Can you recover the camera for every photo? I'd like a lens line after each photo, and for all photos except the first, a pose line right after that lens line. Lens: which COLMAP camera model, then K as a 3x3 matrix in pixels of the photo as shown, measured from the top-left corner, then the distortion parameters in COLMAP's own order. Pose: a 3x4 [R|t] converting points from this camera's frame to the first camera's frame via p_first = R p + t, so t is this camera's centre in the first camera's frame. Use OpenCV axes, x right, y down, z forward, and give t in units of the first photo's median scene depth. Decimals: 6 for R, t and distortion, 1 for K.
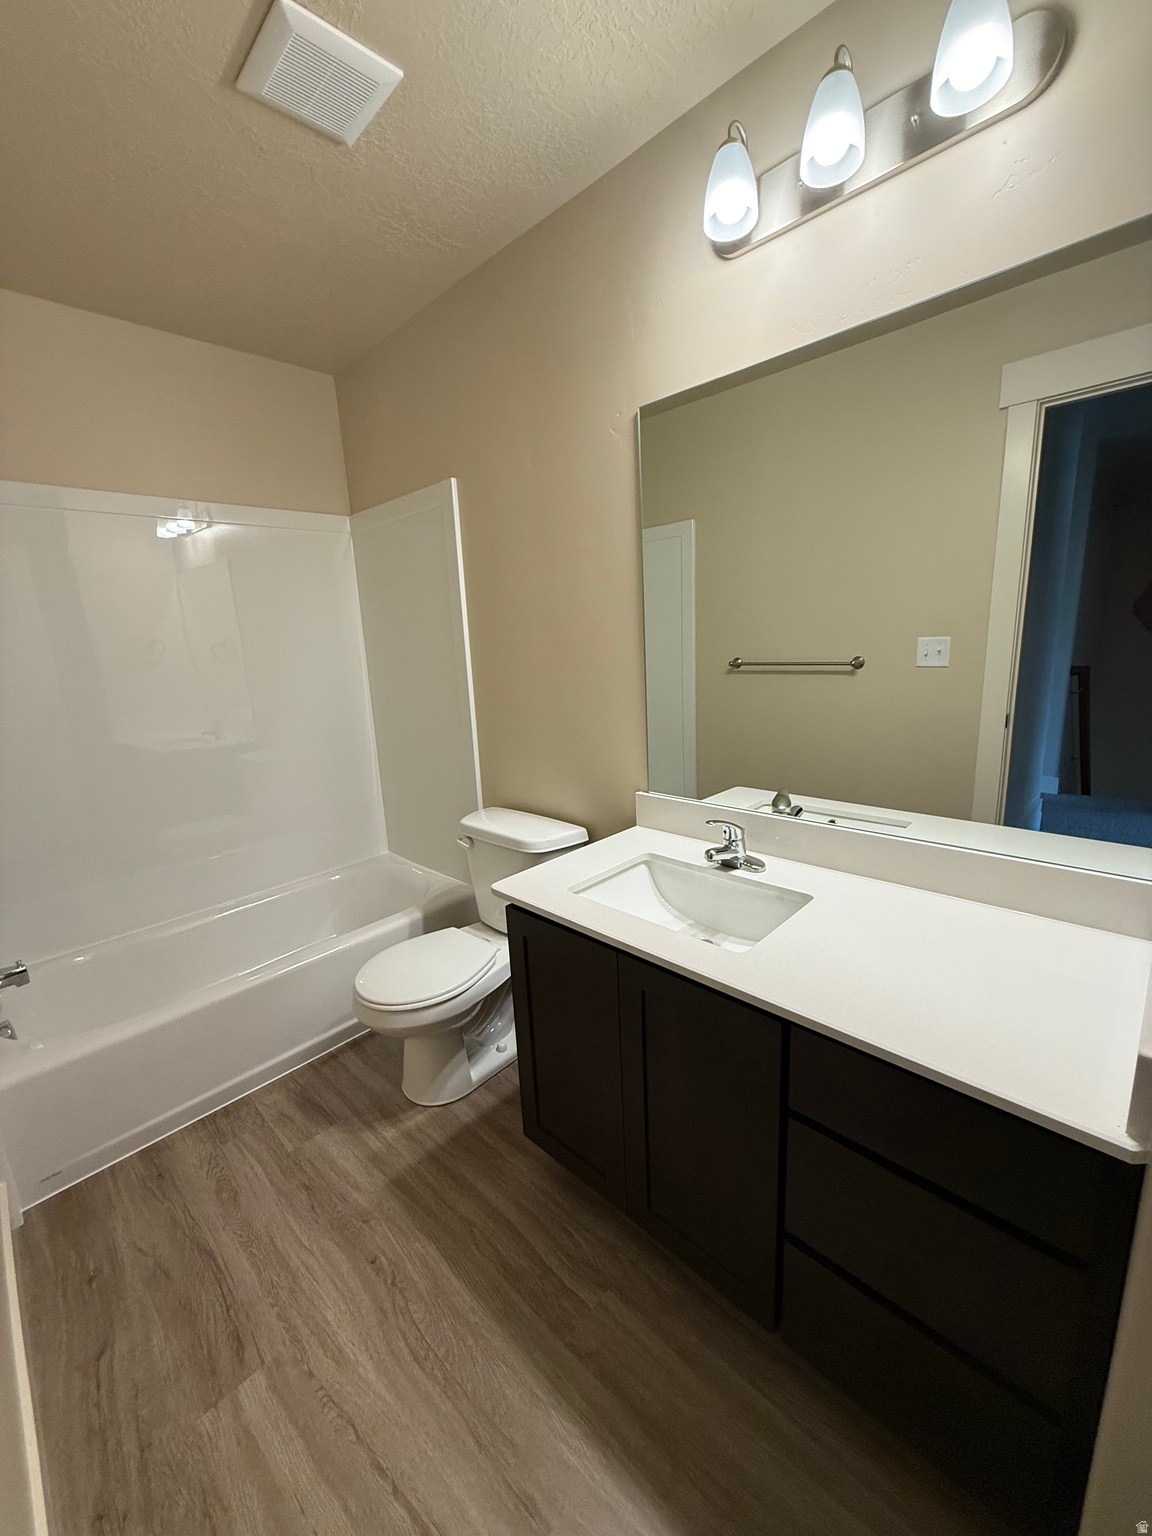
lens RADIAL K [[609.6, 0, 576.0], [0, 609.6, 768.0], [0, 0, 1]] dist [0.000847, 0.000024]
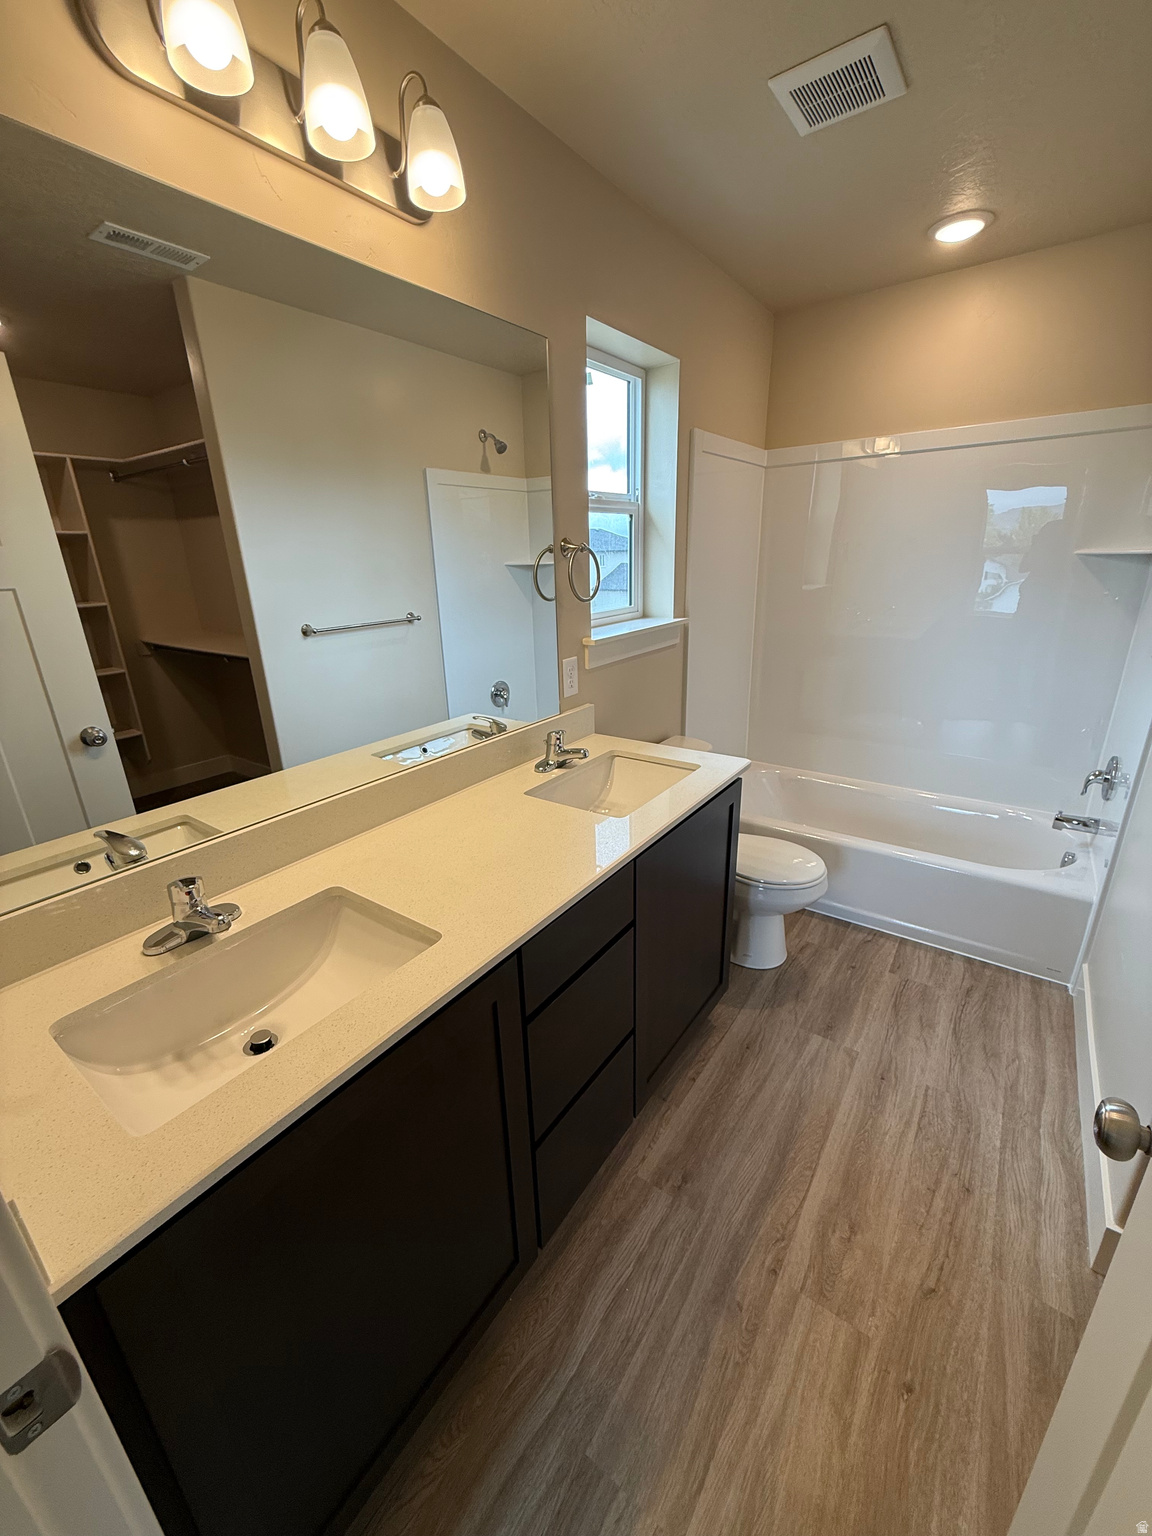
lens RADIAL K [[609.6, 0, 576.0], [0, 609.6, 768.0], [0, 0, 1]] dist [0.000847, 0.000024]
pose [[-0.154782, -0.271195, 0.949998, -0.553500], [0.244475, 0.921166, 0.302796, -0.162132], [-0.957222, 0.279118, -0.076280, 0.784000]]
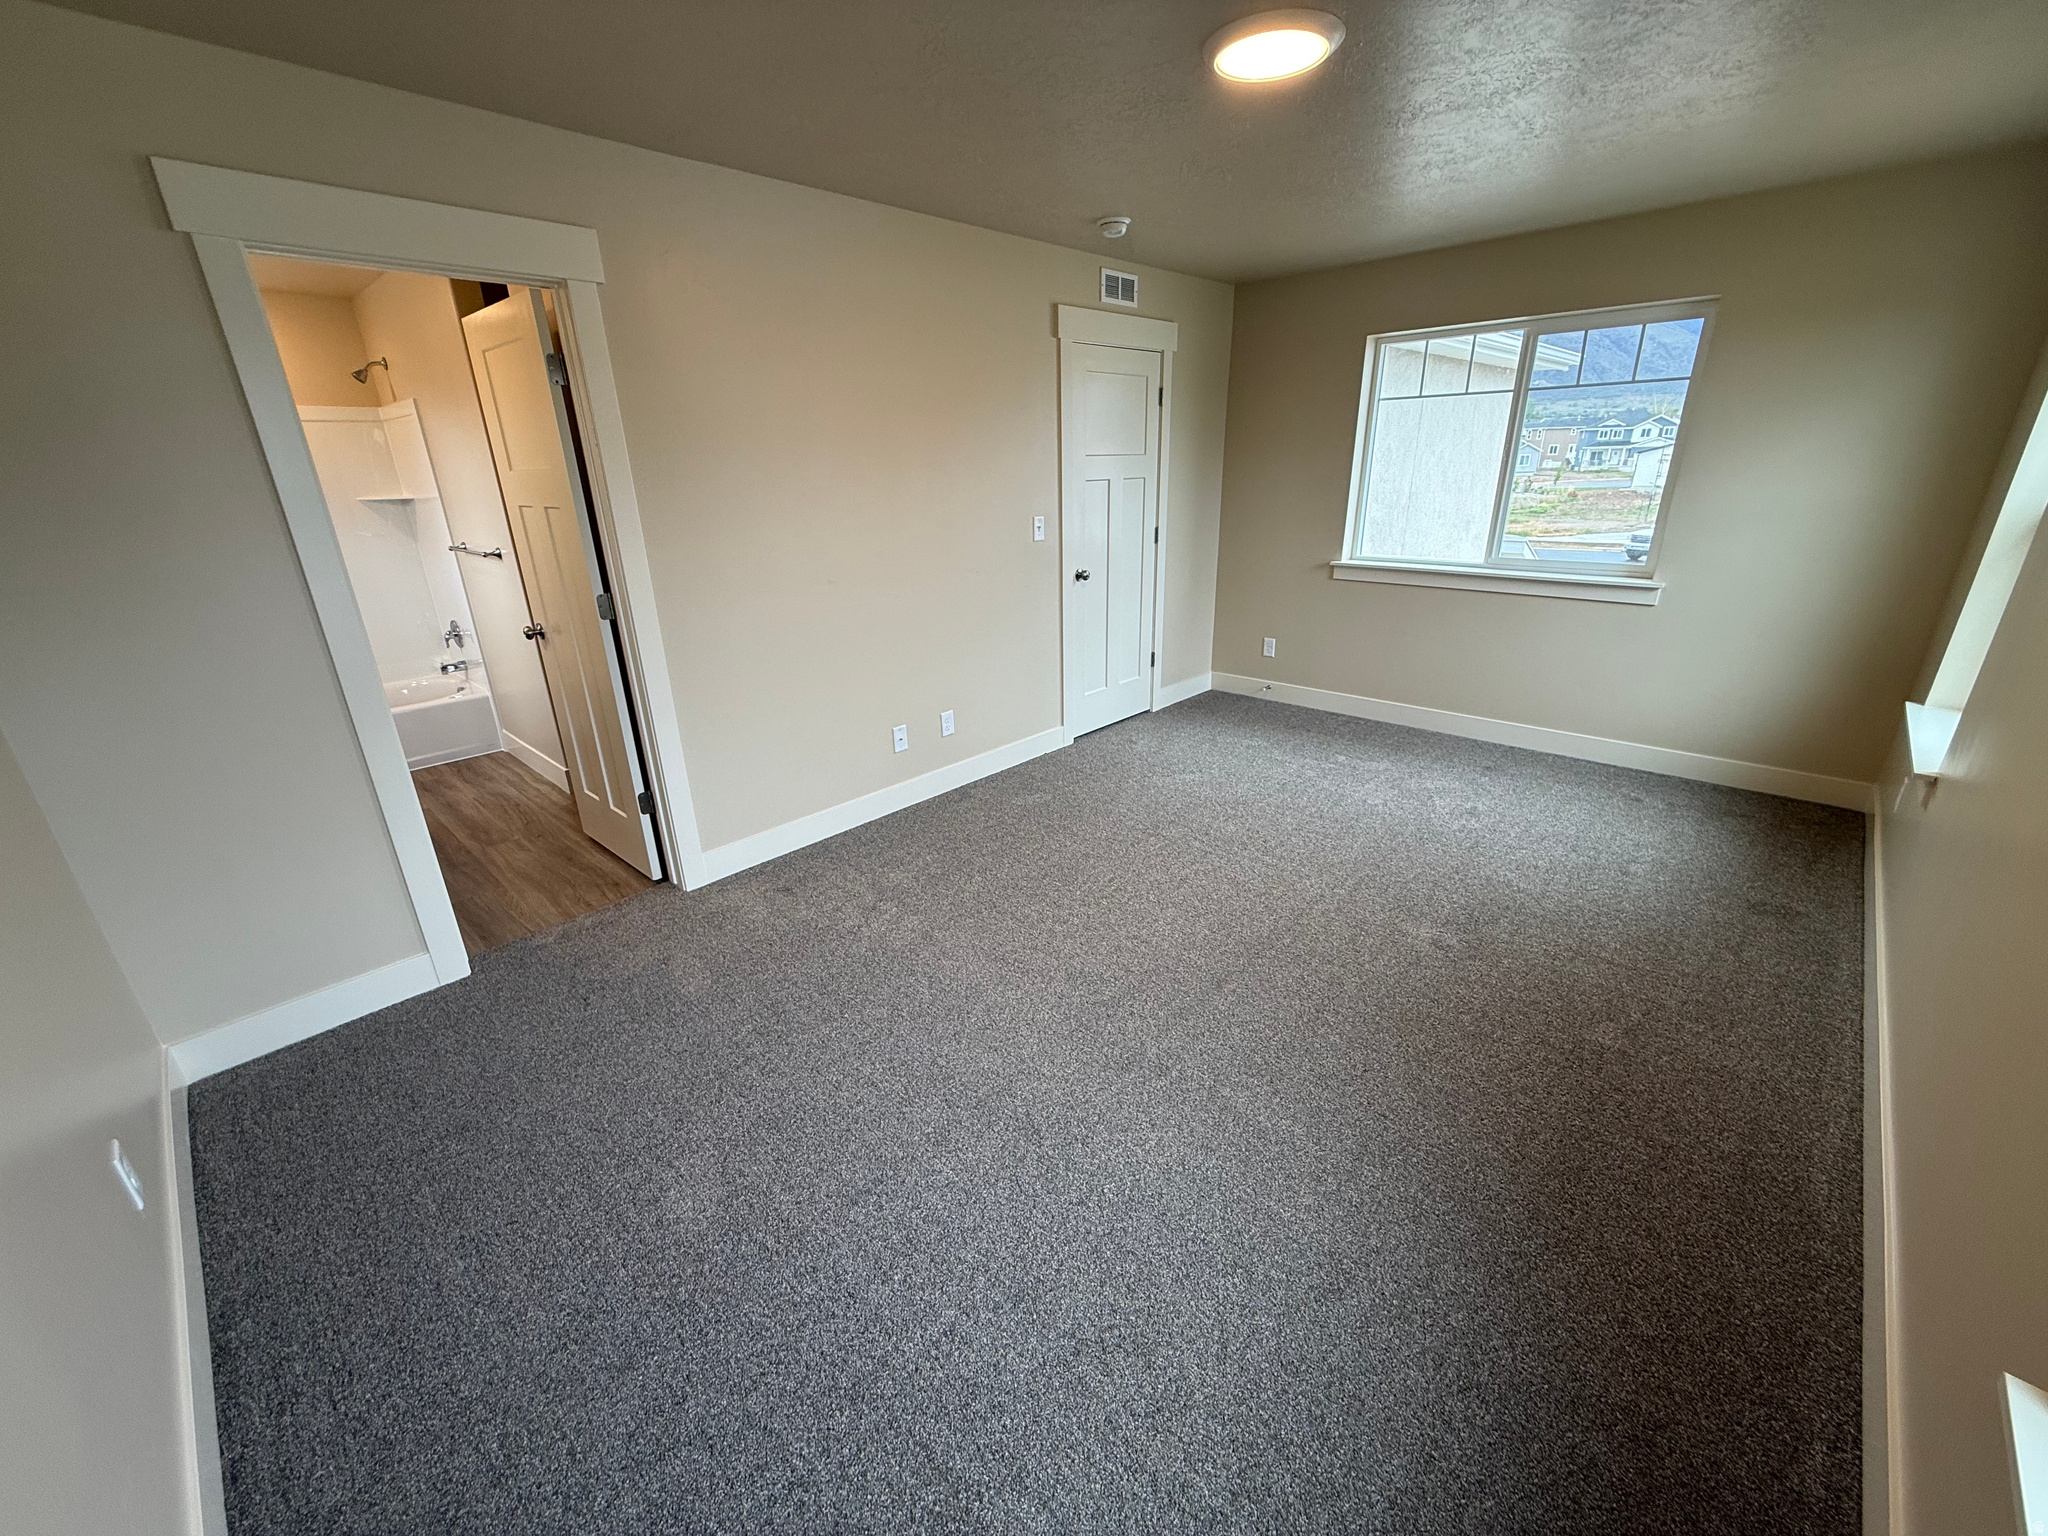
lens RADIAL K [[812.7, 0, 1024.0], [0, 812.7, 768.0], [0, 0, 1]] dist [0.000847, 0.000024]
pose [[-0.996464, 0.083844, 0.005396, -1.609005], [0.073370, 0.837102, 0.542104, -0.530503], [0.040935, 0.540583, -0.840294, 2.575275]]
